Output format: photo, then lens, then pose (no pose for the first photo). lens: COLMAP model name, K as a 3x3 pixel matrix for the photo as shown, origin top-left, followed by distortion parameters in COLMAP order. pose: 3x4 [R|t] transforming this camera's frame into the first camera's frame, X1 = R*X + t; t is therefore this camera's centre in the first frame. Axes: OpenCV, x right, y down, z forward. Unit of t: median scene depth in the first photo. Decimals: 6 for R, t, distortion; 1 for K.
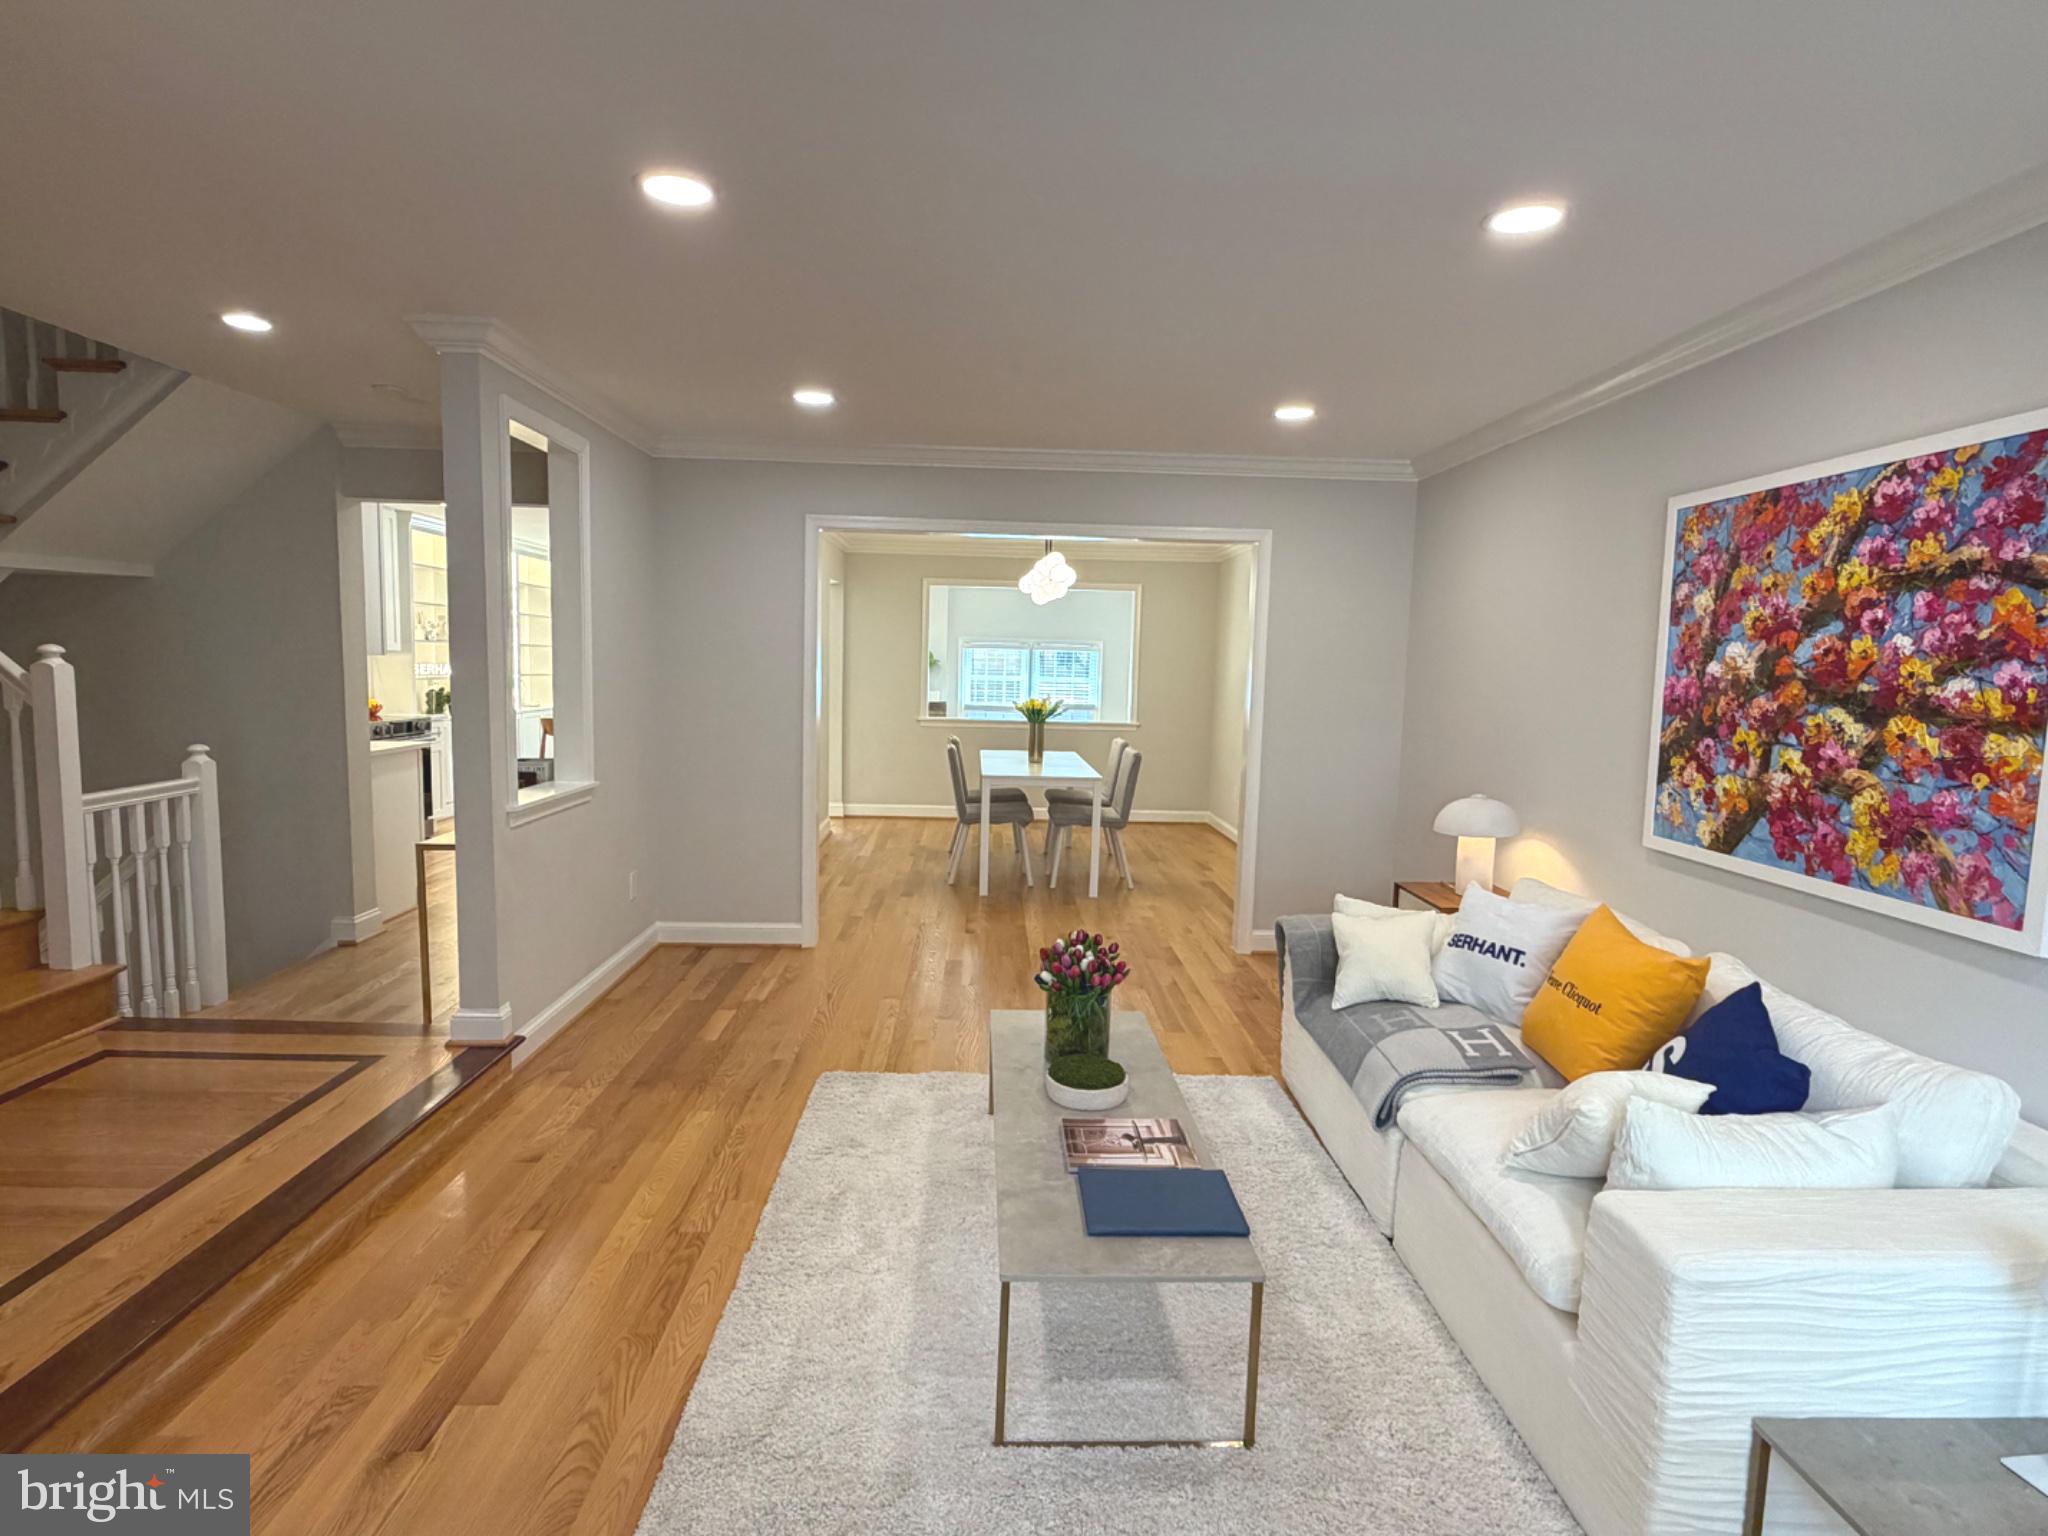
lens RADIAL K [[1056.9, 0, 1024.0], [0, 1056.9, 768.0], [0, 0, 1]] dist [0.002253, 0.000494]
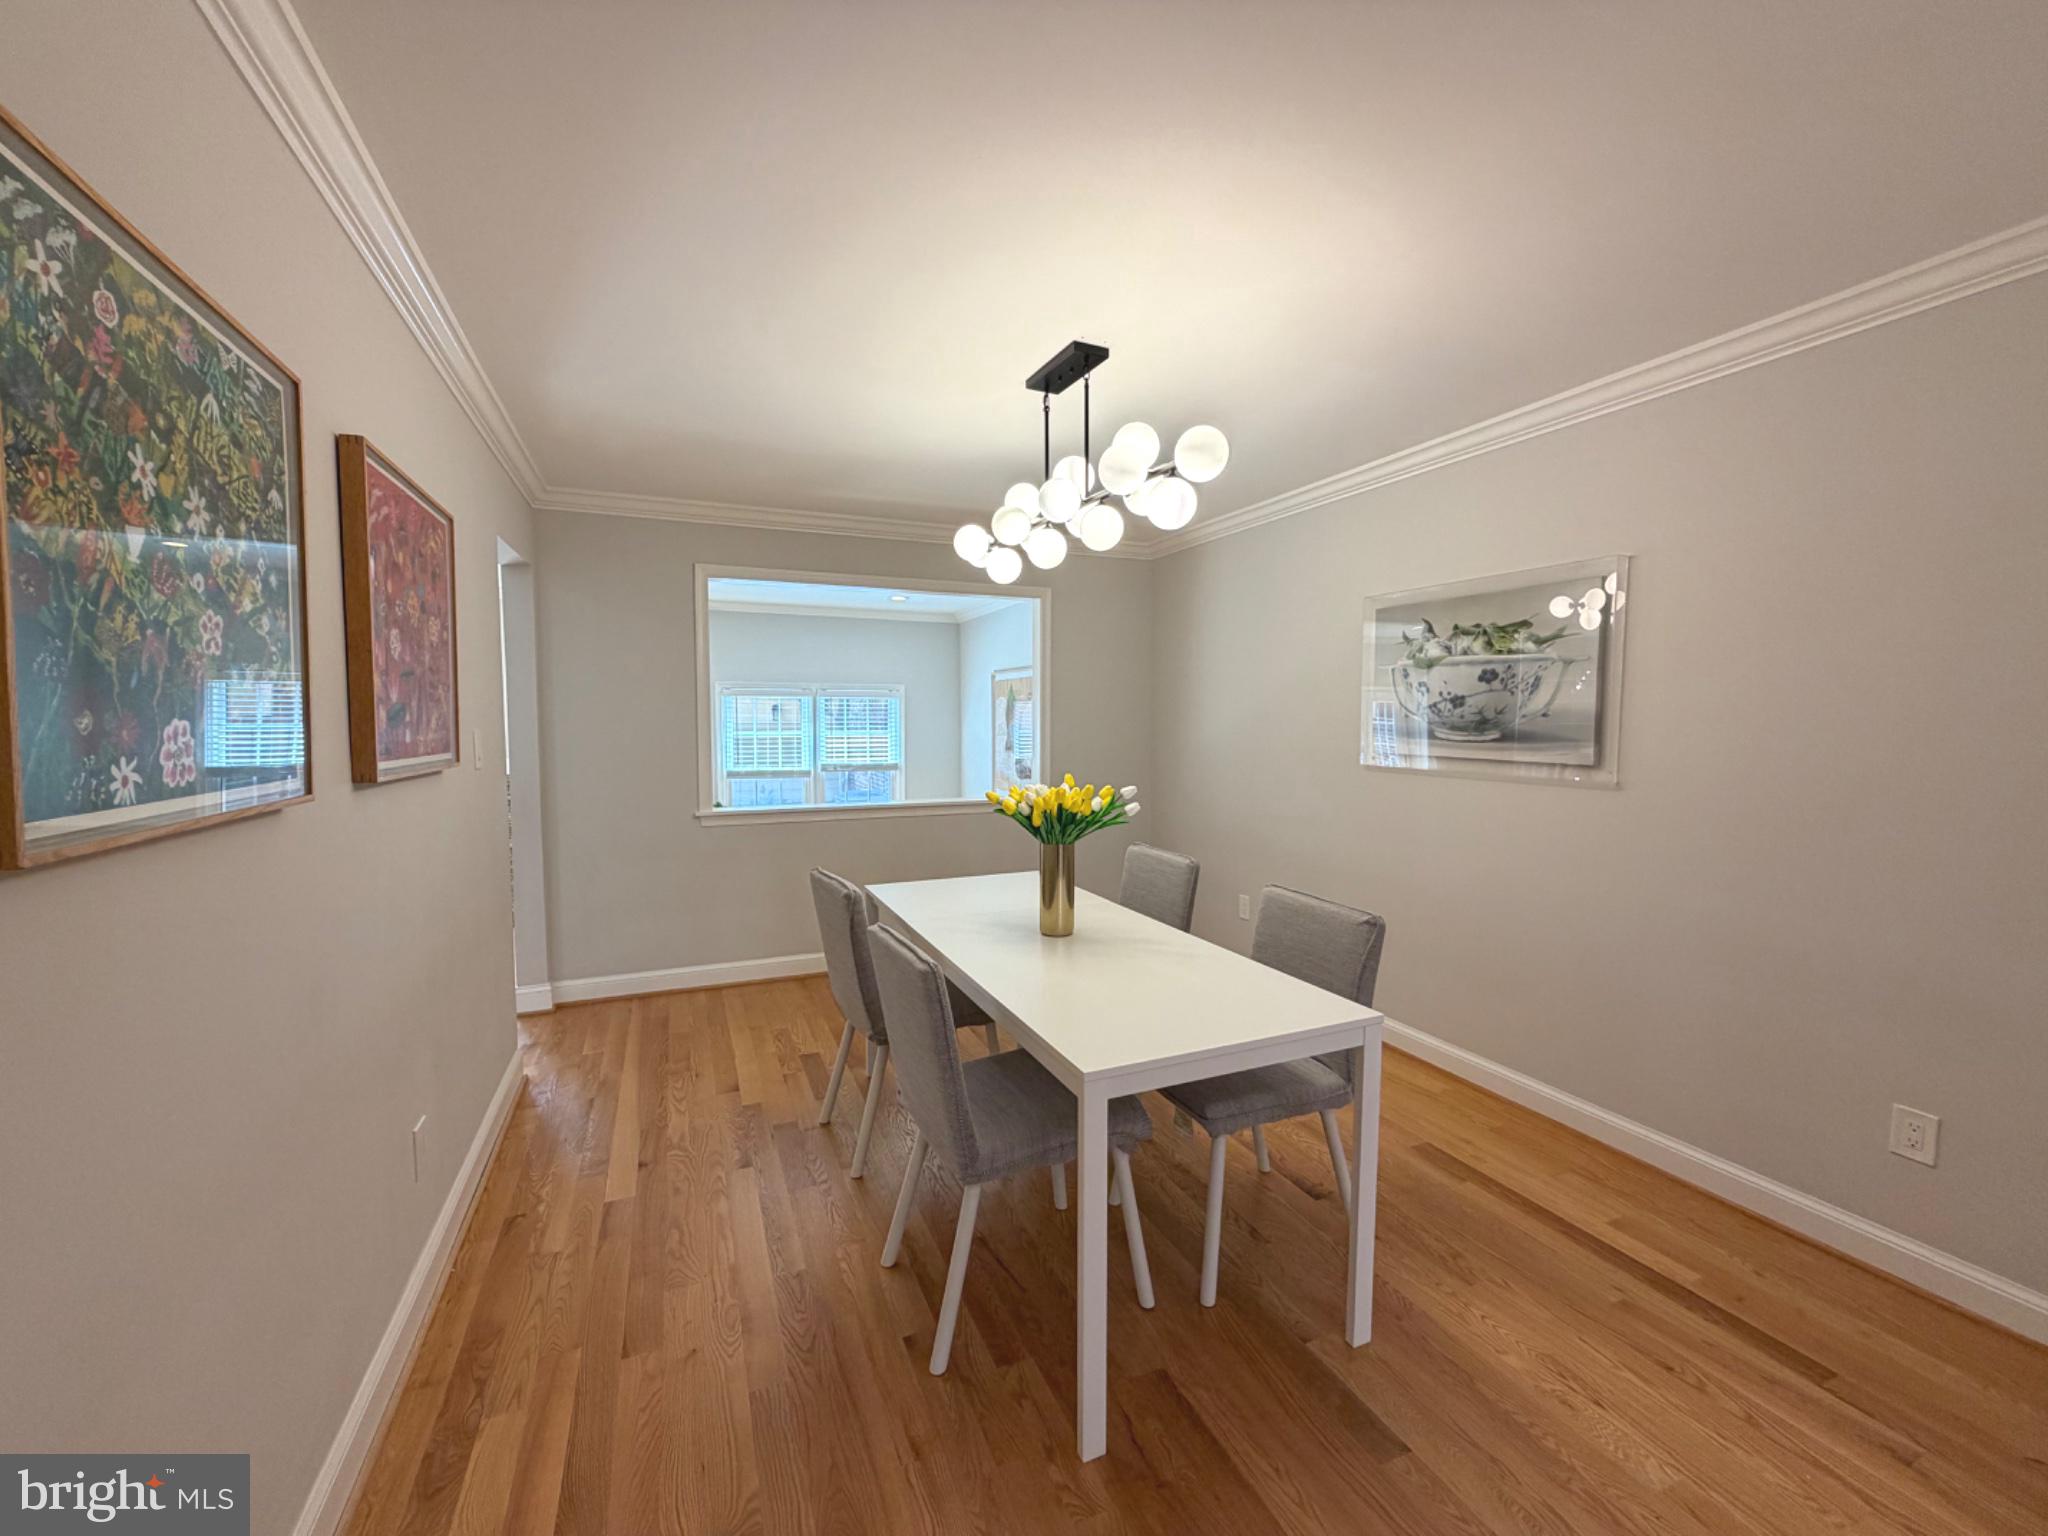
lens RADIAL K [[820.6, 0, 1024.0], [0, 820.6, 768.0], [0, 0, 1]] dist [-0.015562, 0.000069]
pose [[0.935163, -0.048545, 0.350875, -0.328976], [0.060350, 0.997917, -0.022780, -0.192925], [-0.349039, 0.042478, 0.936145, 1.995926]]
